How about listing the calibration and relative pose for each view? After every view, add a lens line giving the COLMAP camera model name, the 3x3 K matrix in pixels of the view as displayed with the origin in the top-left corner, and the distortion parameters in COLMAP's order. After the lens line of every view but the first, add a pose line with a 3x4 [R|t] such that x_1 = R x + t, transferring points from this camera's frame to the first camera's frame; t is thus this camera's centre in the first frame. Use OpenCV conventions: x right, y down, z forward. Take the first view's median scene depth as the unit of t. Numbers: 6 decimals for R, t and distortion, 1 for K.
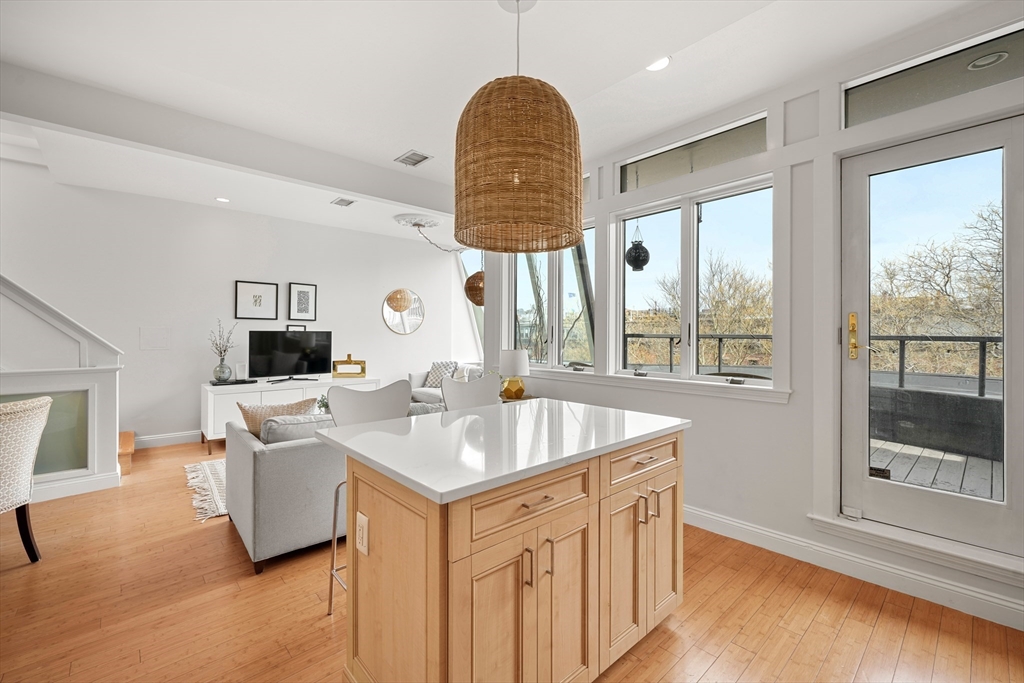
lens RADIAL K [[432.9, 0, 508.7], [0, 432.9, 334.7], [0, 0, 1]] dist [0.011509, 0.000062]
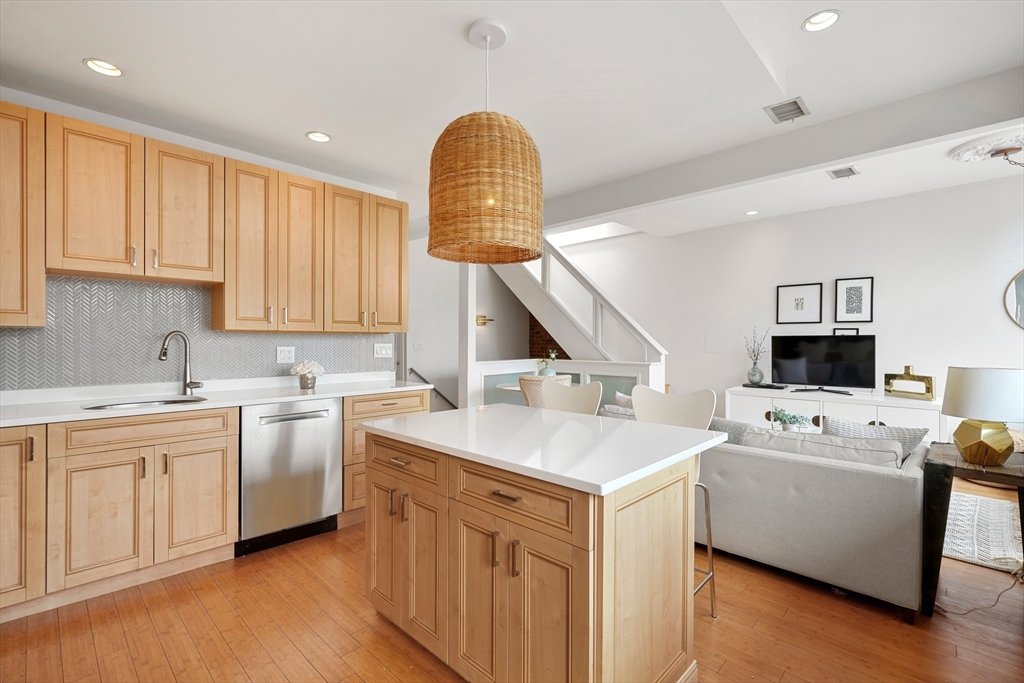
lens RADIAL K [[453.2, 0, 512.0], [0, 453.2, 341.5], [0, 0, 1]] dist [-0.000903, -0.000165]
pose [[0.073534, 0.000748, -0.997292, 0.355538], [0.001375, 0.999999, 0.000851, 0.002166], [0.997292, -0.001433, 0.073533, 0.293039]]
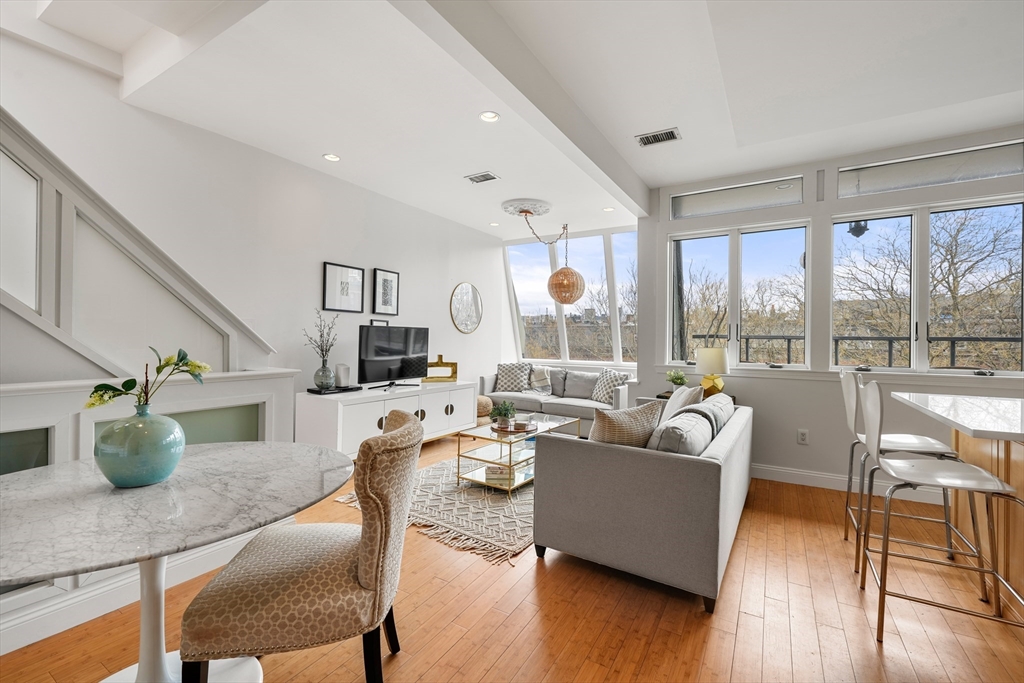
lens RADIAL K [[435.8, 0, 511.5], [0, 435.8, 340.4], [0, 0, 1]] dist [0.000363, -0.000270]
pose [[0.958129, 0.005775, 0.286279, -0.500052], [-0.006504, 0.999978, 0.001594, 0.014208], [-0.286263, -0.003389, 0.958145, 0.132200]]
